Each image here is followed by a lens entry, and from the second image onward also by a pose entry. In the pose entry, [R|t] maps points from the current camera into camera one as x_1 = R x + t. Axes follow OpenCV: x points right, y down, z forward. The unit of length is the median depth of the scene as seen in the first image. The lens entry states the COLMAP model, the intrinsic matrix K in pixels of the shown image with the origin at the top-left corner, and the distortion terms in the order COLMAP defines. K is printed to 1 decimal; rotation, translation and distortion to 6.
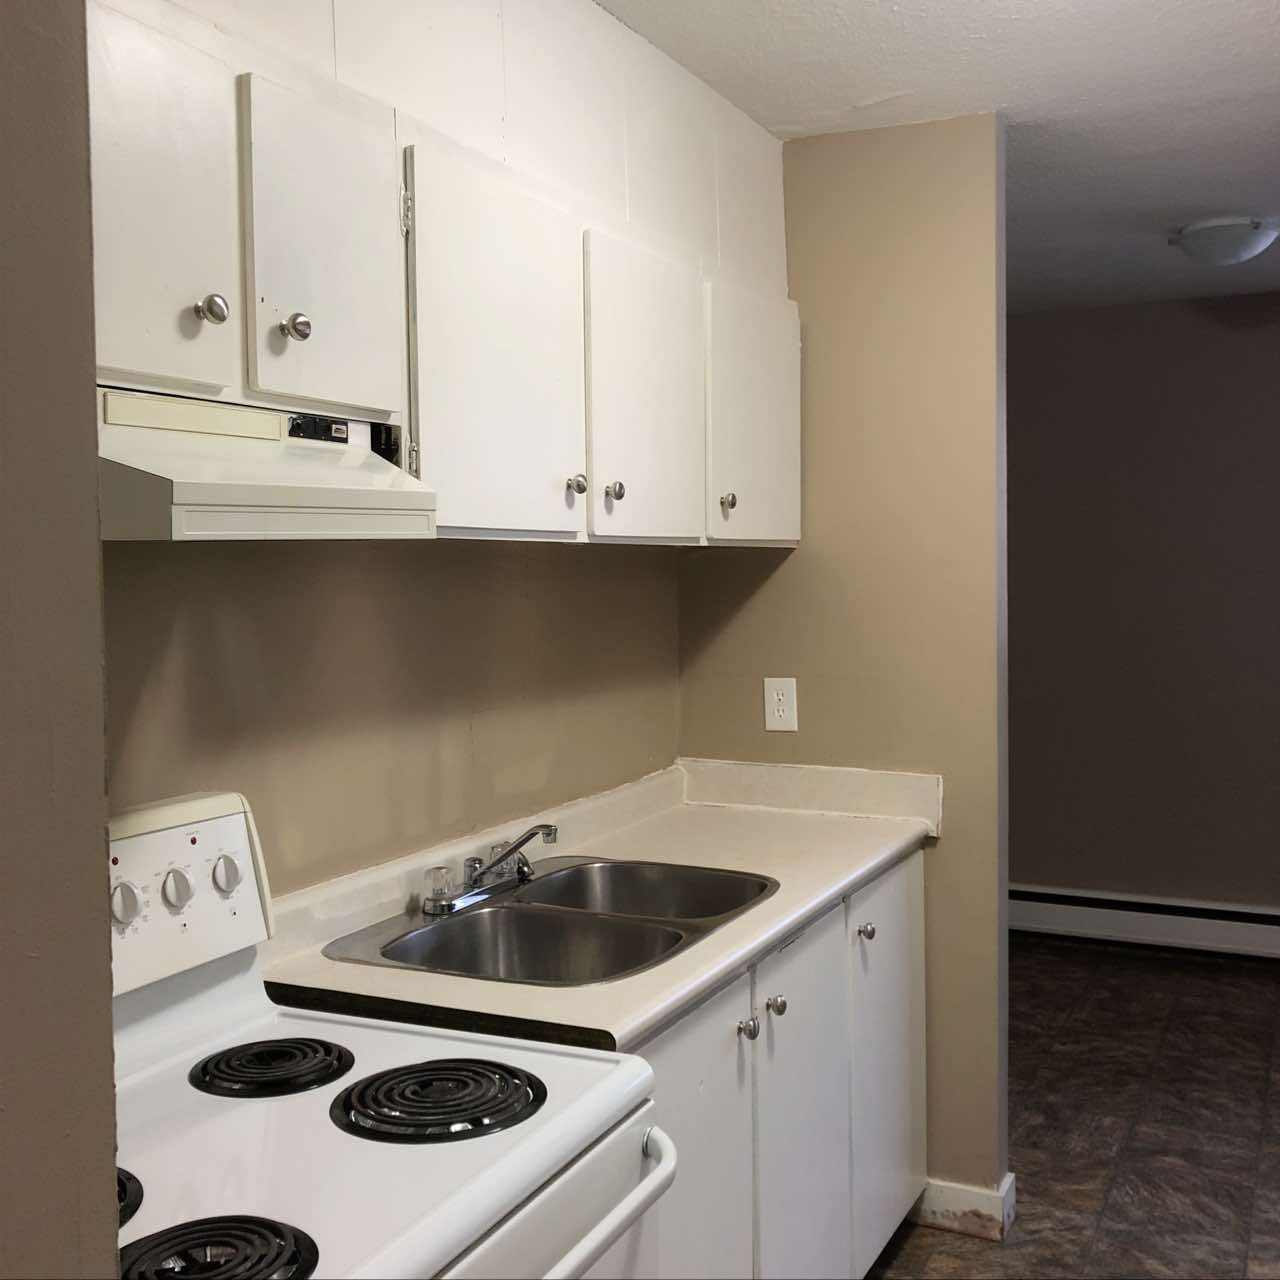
lens RADIAL K [[1389.6, 0, 645.0], [0, 1389.6, 627.6], [0, 0, 1]] dist [0.010245, 0.000000]
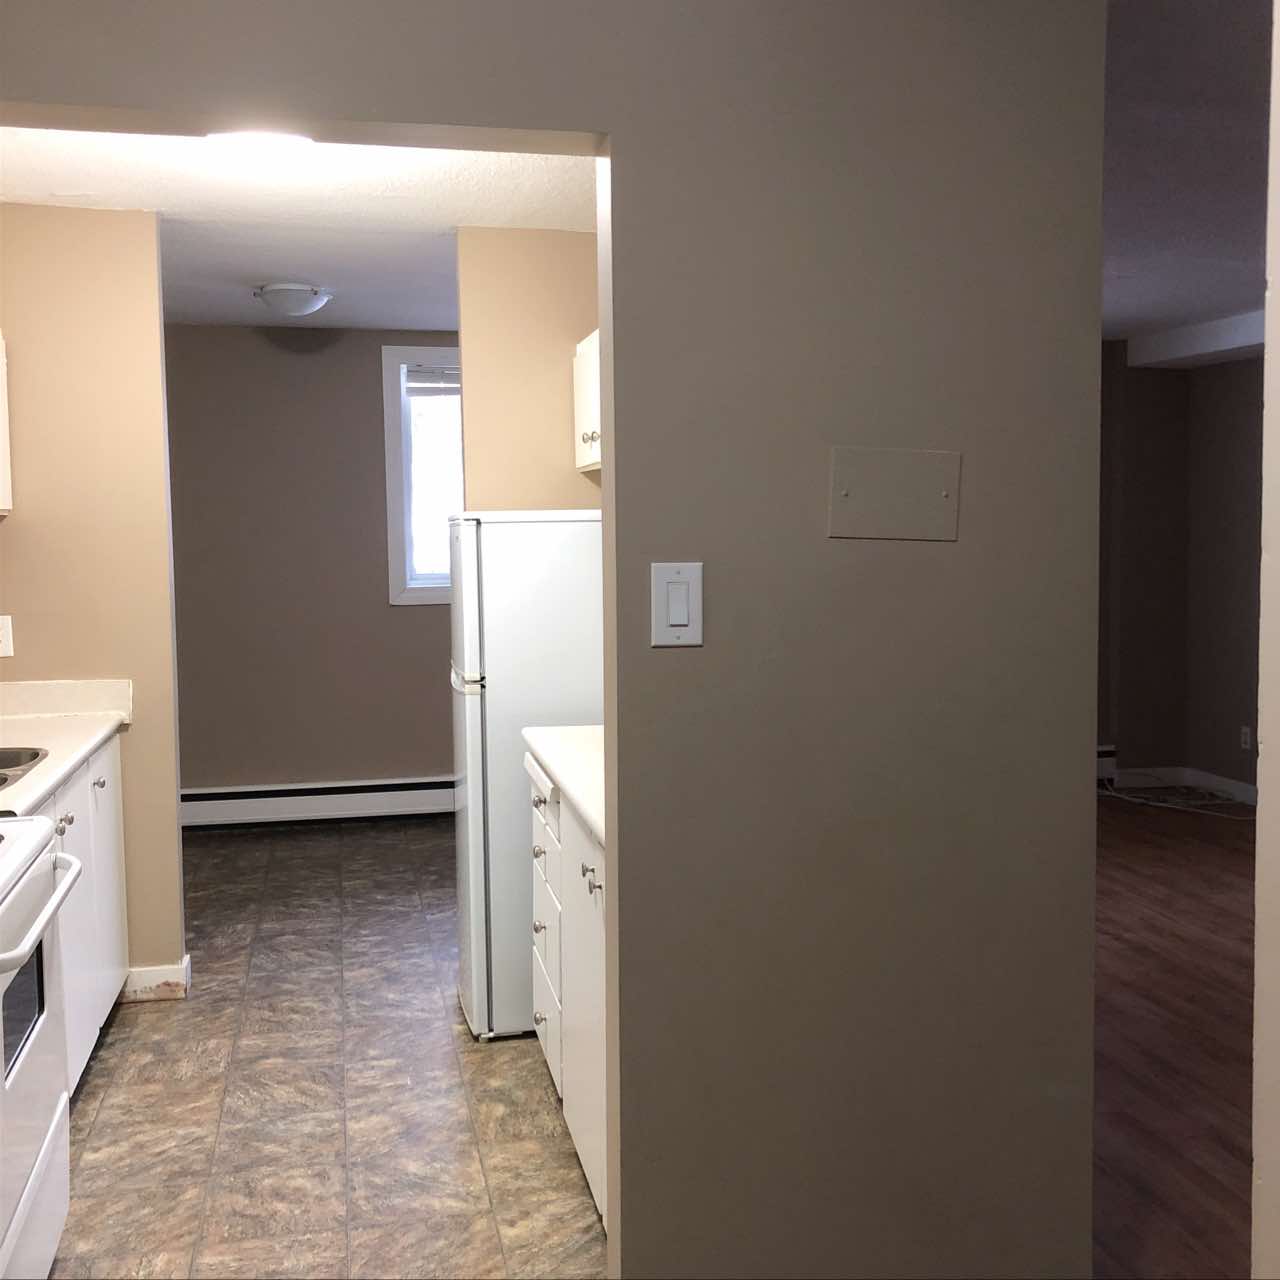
lens RADIAL K [[1389.6, 0, 640.8], [0, 1389.6, 628.5], [0, 0, 1]] dist [0.010245, 0.000000]
pose [[0.783383, -0.043368, 0.620025, -0.286454], [0.025791, 0.998972, 0.037287, 0.017923], [-0.621004, -0.013219, 0.783696, -0.475824]]
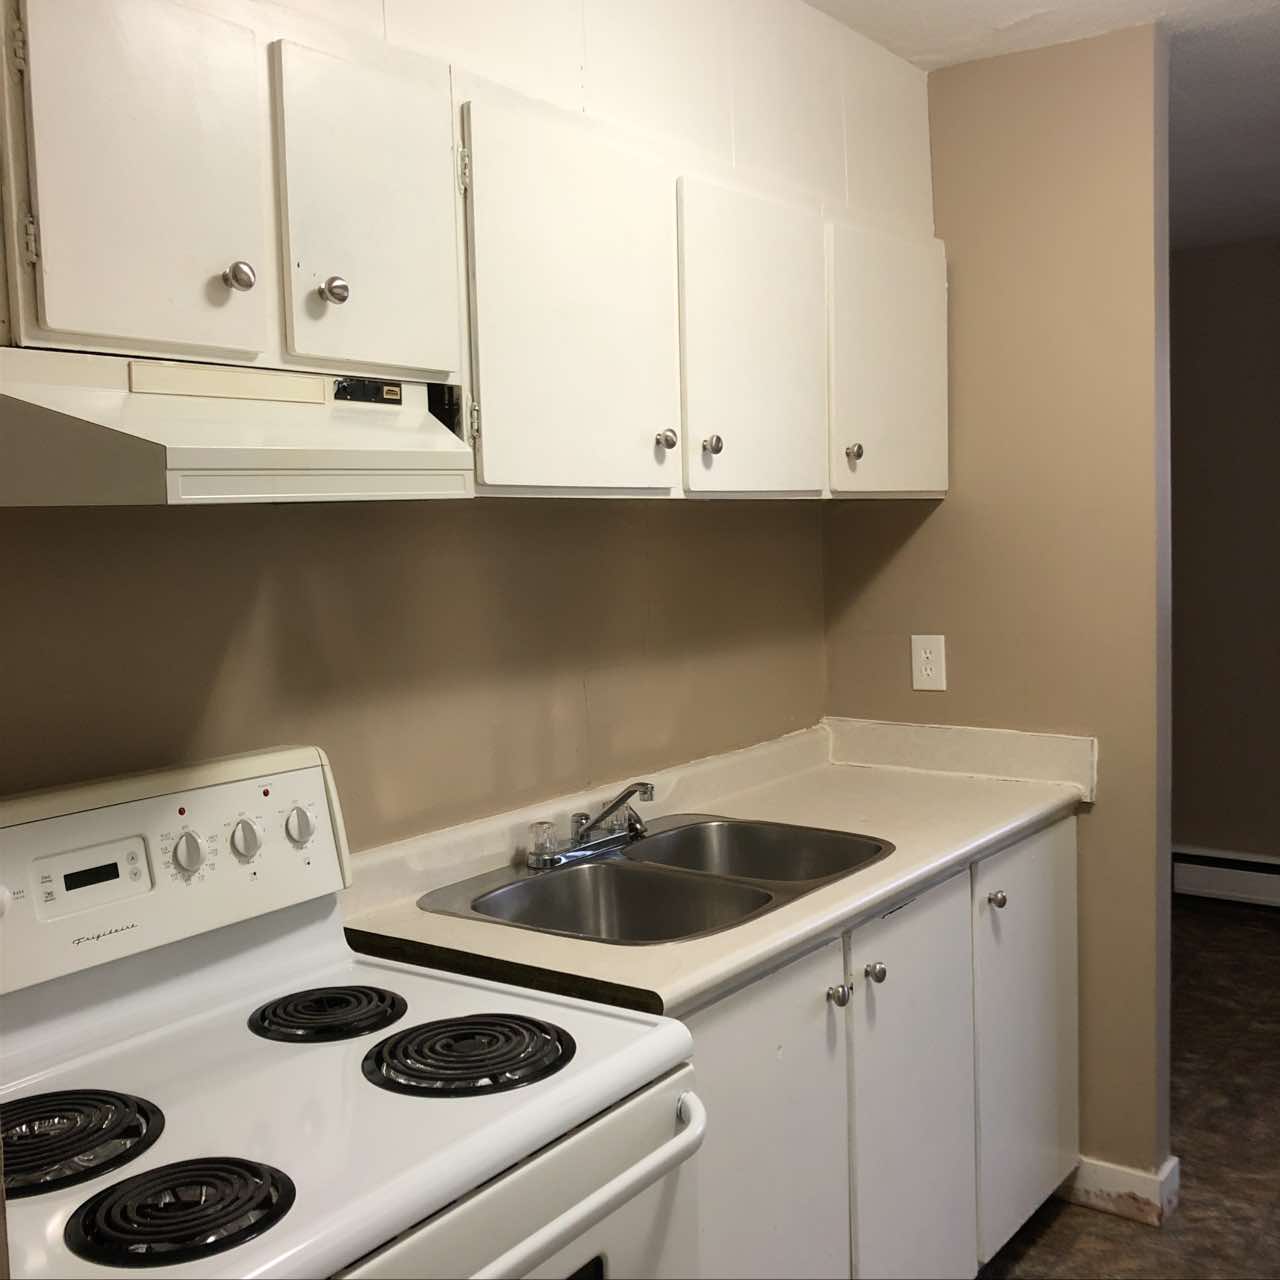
lens RADIAL K [[1389.6, 0, 650.3], [0, 1389.6, 627.9], [0, 0, 1]] dist [0.010245, 0.000000]
pose [[0.985362, -0.000037, -0.170473, 0.086037], [0.005732, 0.999442, 0.032916, -0.001632], [0.170377, -0.033411, 0.984812, 0.019849]]
